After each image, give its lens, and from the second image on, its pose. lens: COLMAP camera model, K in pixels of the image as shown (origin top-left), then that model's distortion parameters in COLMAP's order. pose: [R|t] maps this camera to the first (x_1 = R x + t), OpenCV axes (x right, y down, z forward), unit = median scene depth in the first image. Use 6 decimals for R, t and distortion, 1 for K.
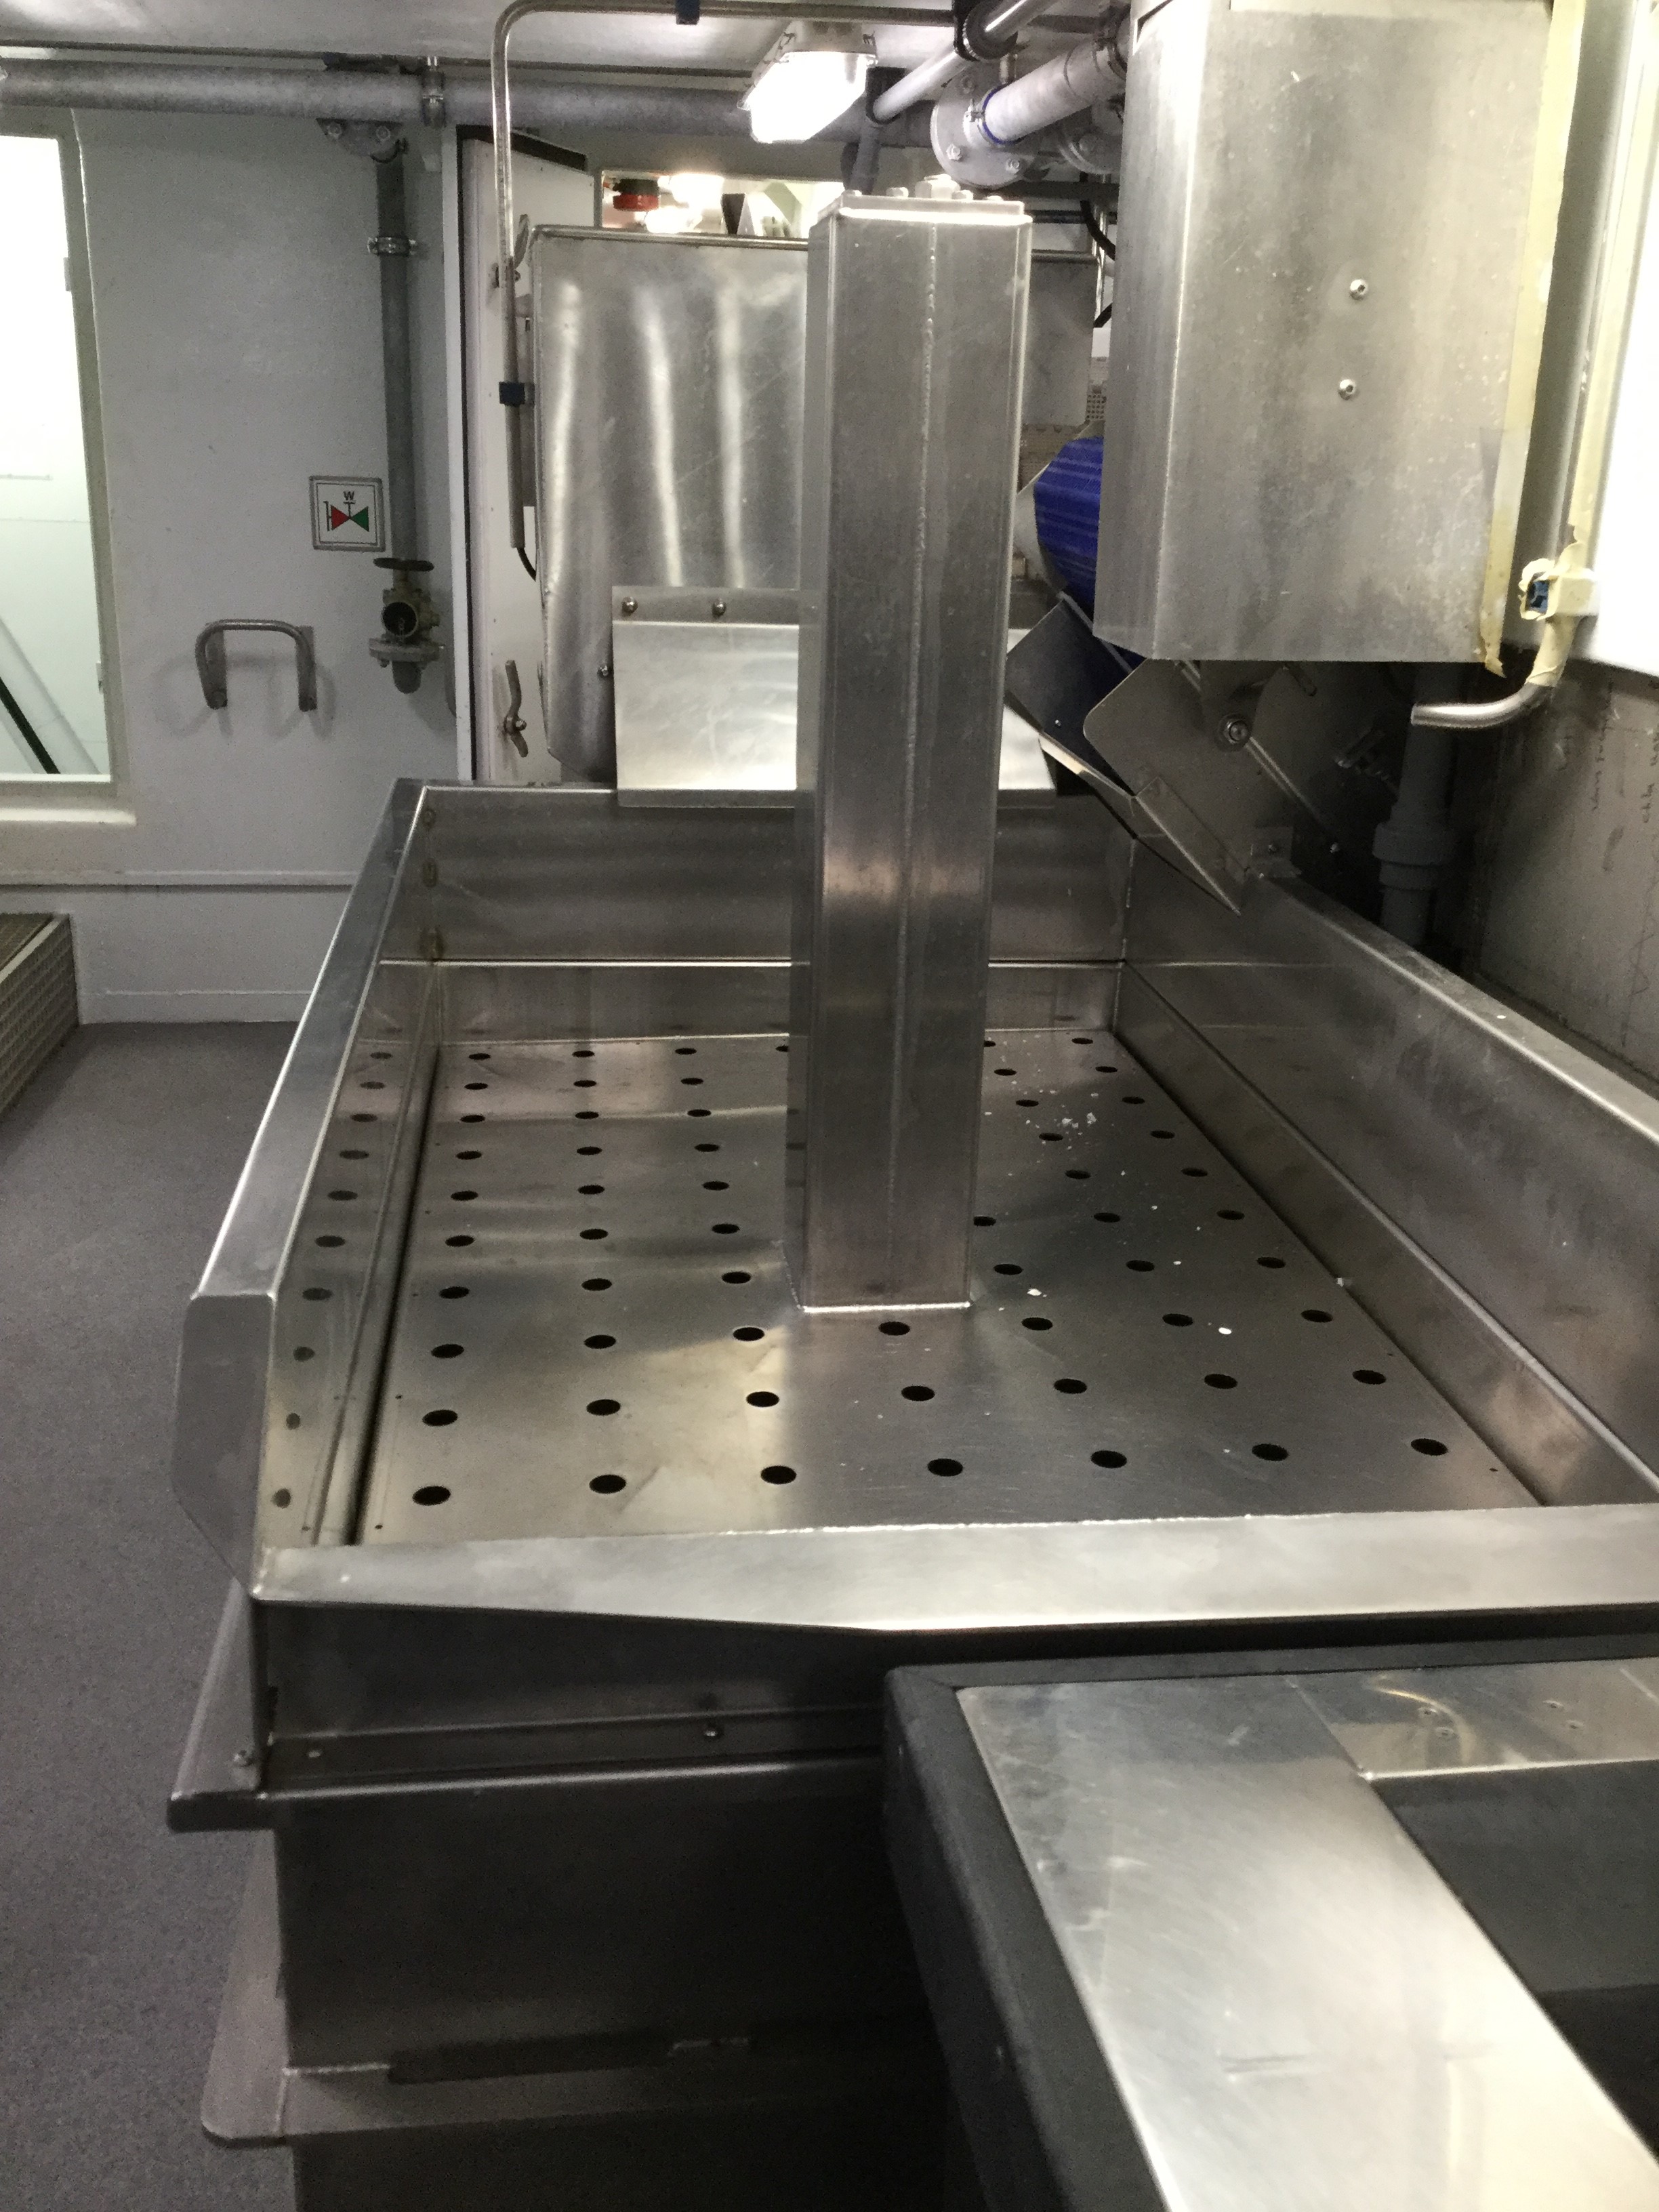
lens RADIAL K [[1998.8, 0, 827.0], [0, 1998.8, 1118.2], [0, 0, 1]] dist [0.111774, -0.209809]
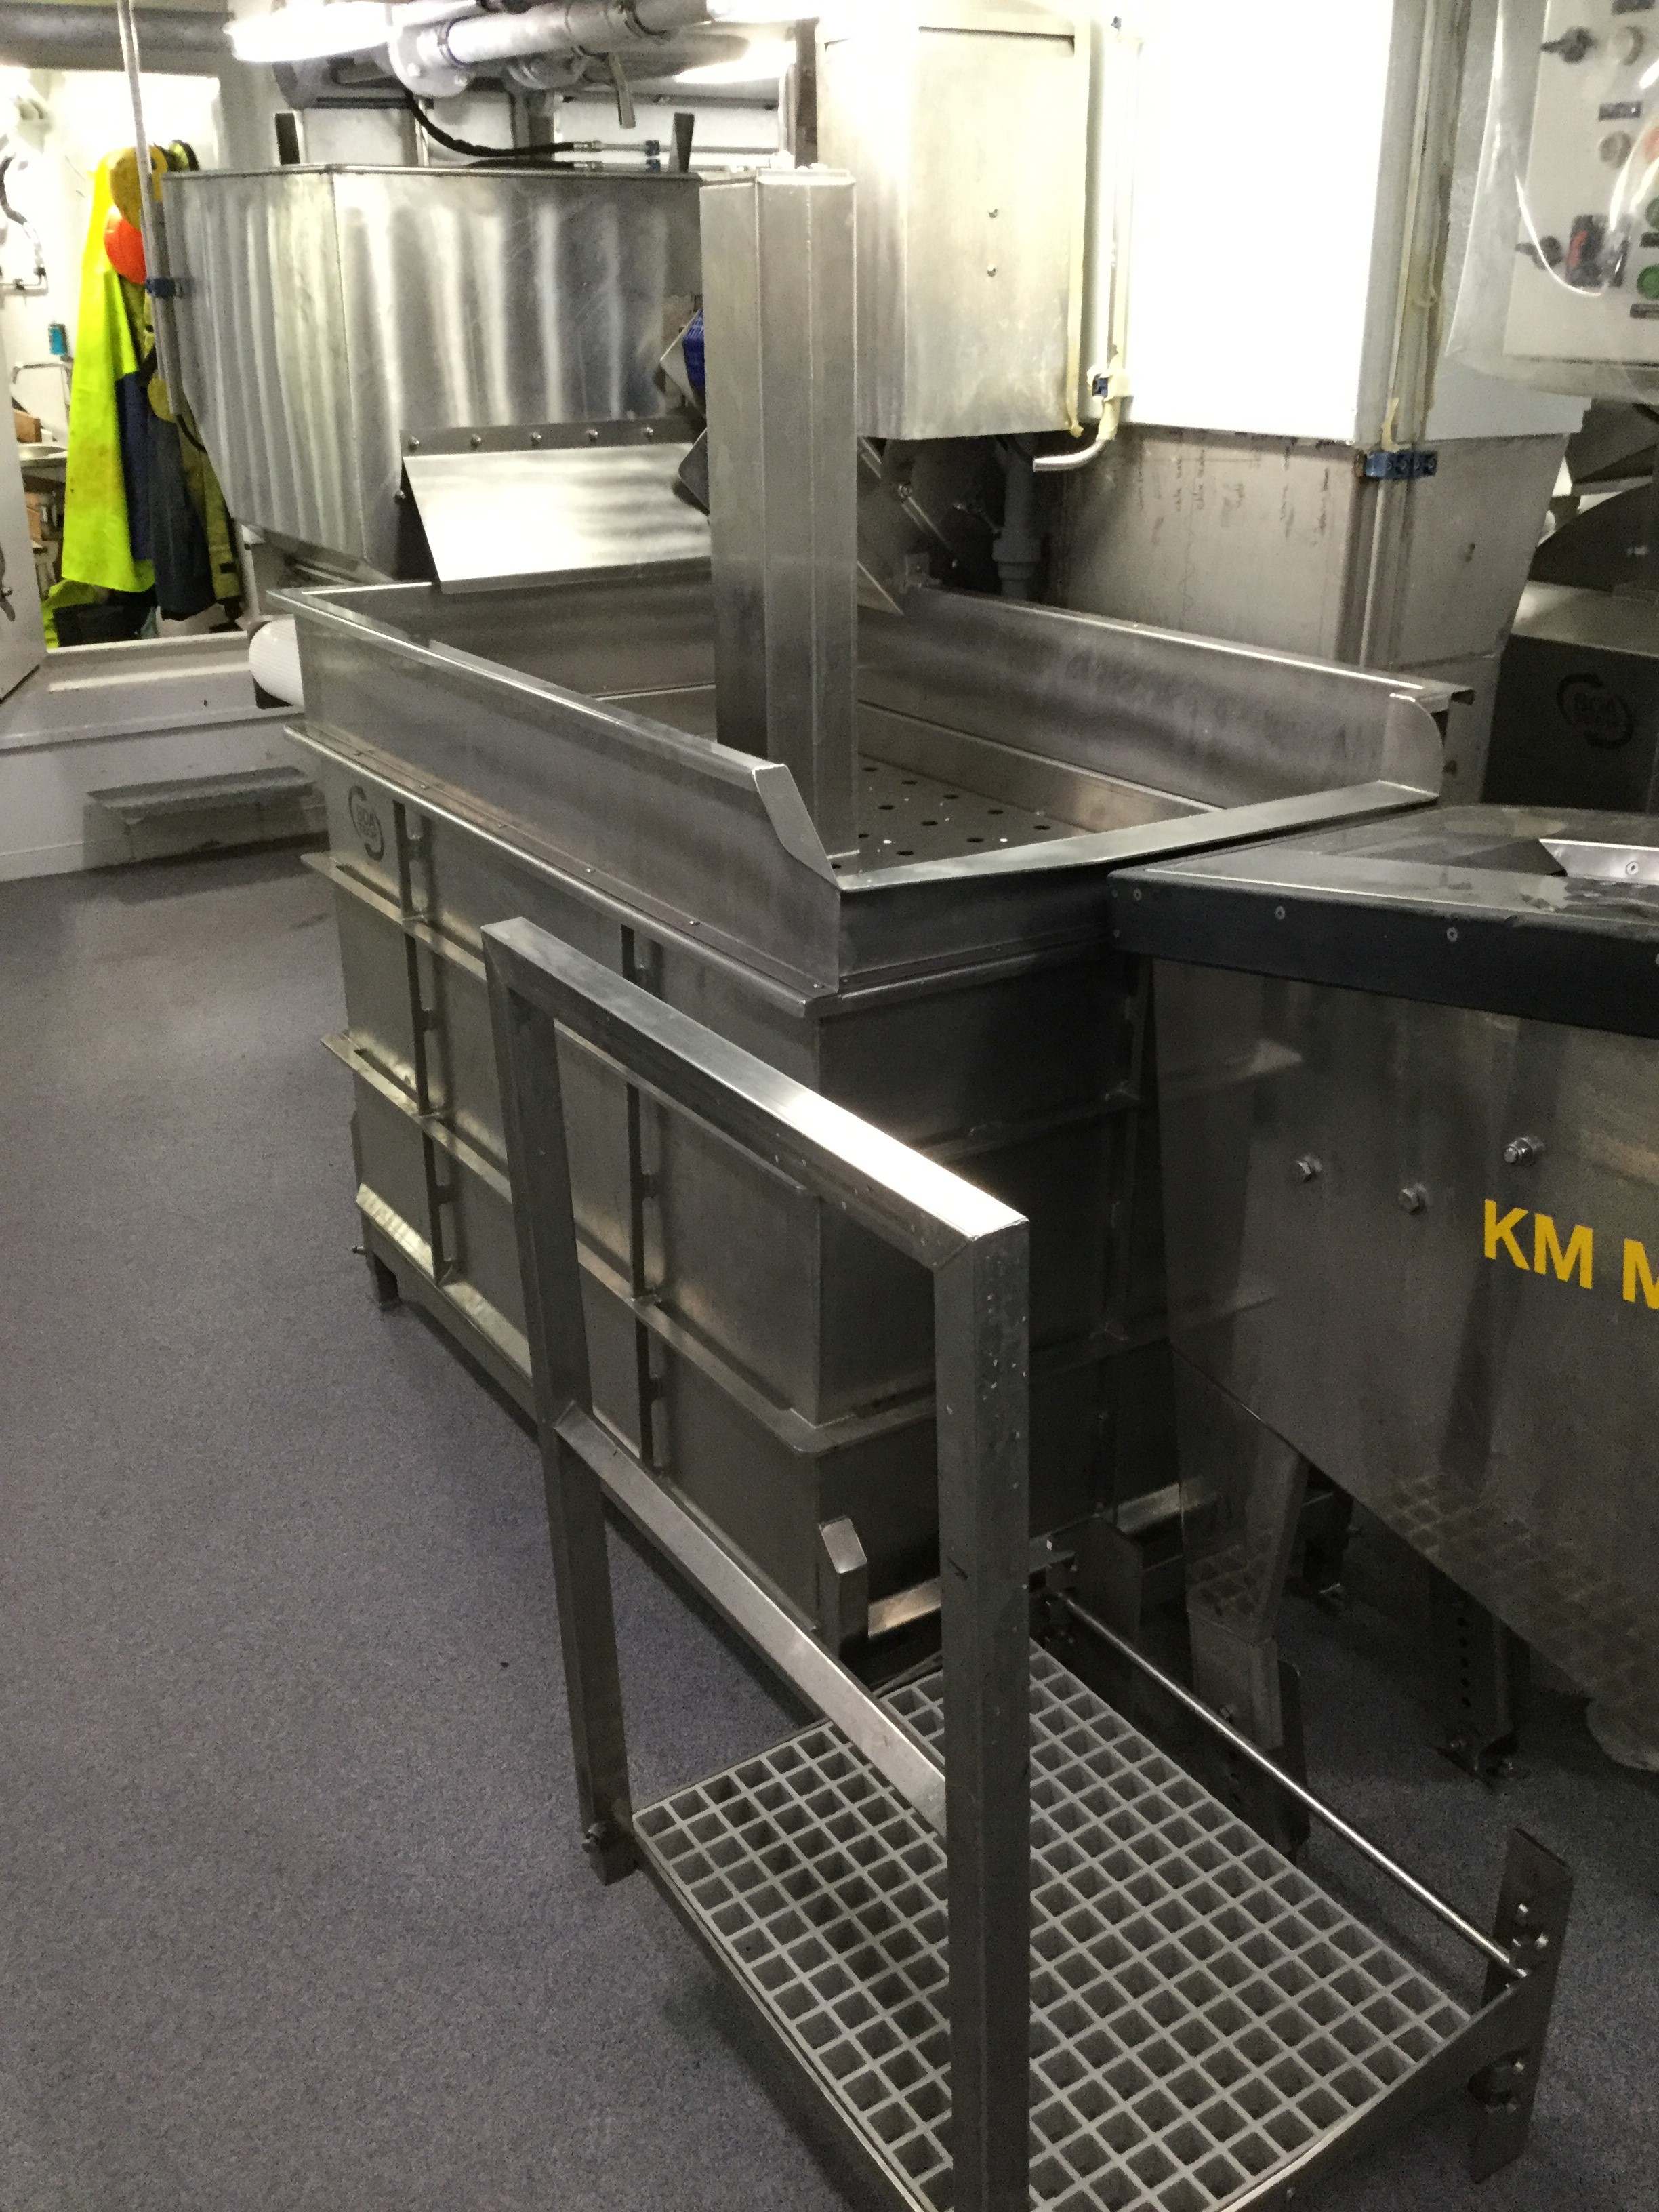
lens RADIAL K [[1998.8, 0, 827.0], [0, 1998.8, 1118.2], [0, 0, 1]] dist [0.111774, -0.209809]
pose [[0.906298, -0.197418, 0.373698, -0.573104], [0.172635, 0.979994, 0.099037, 0.131739], [-0.385774, -0.025244, 0.922248, -0.478478]]
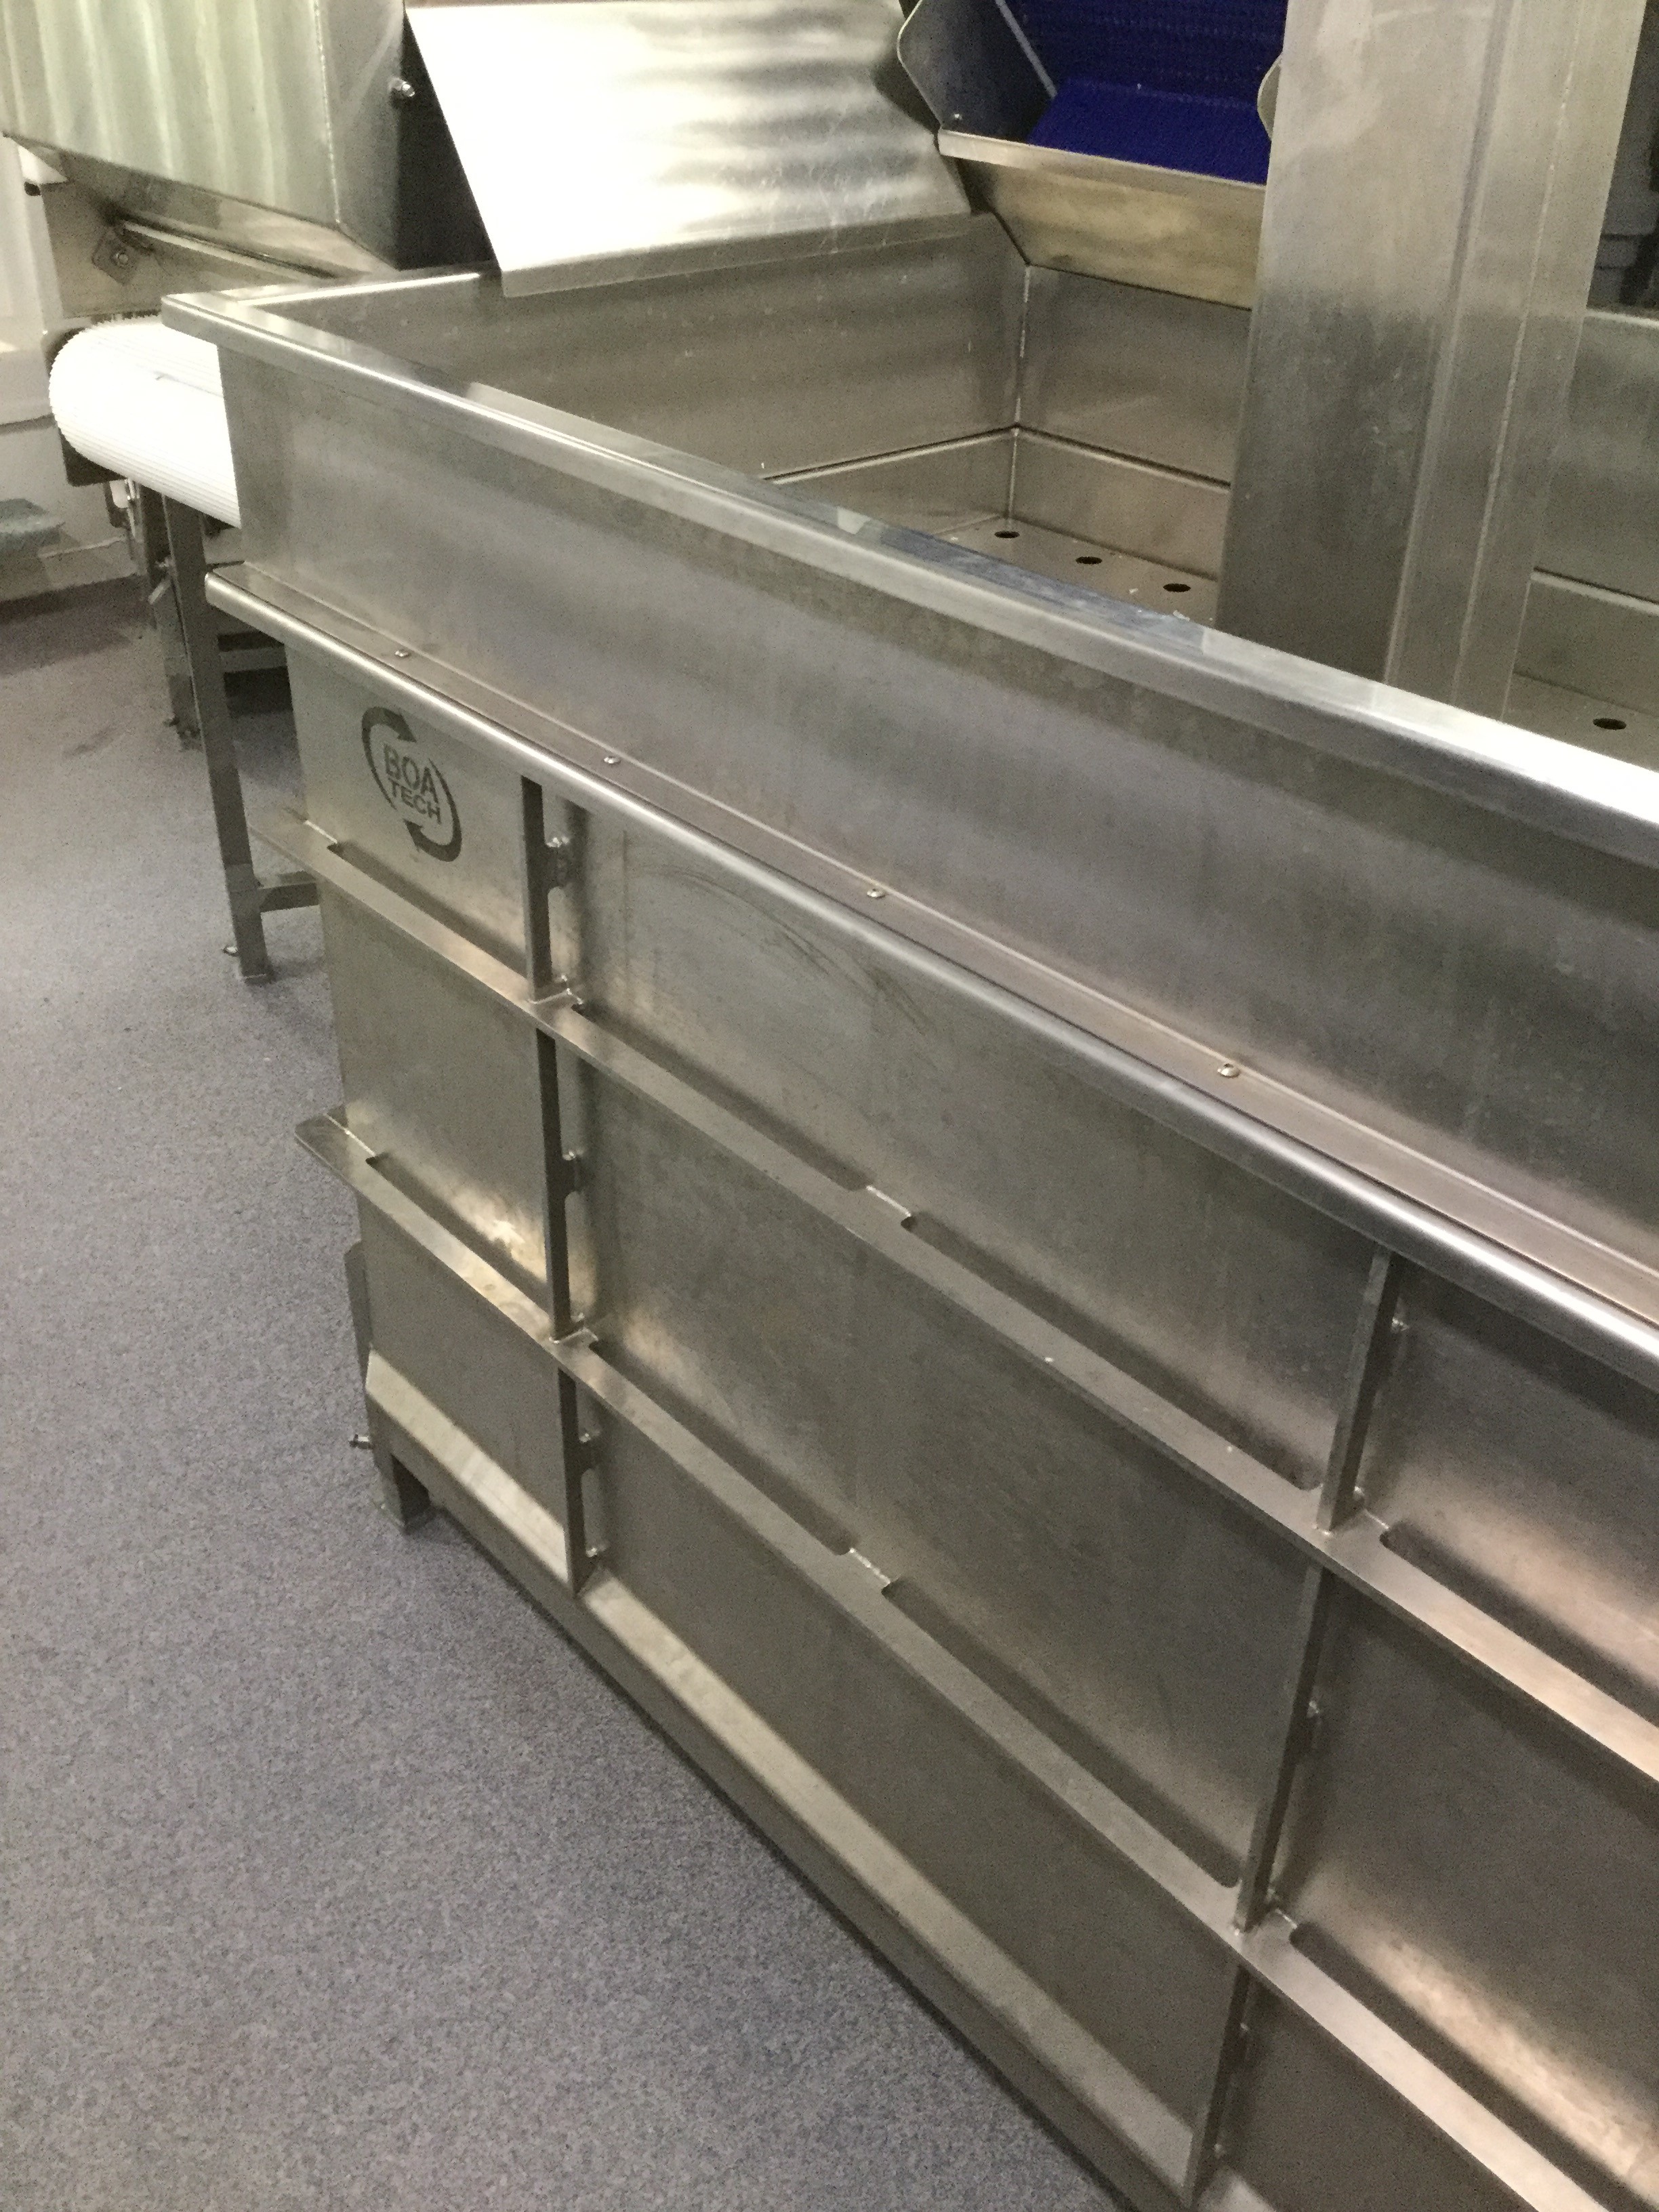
lens RADIAL K [[1998.8, 0, 827.0], [0, 1998.8, 1118.2], [0, 0, 1]] dist [0.111774, -0.209809]
pose [[0.835280, -0.308397, 0.455192, -0.528333], [0.191388, 0.939192, 0.285114, -0.086739], [-0.515440, -0.151032, 0.843511, 0.401537]]
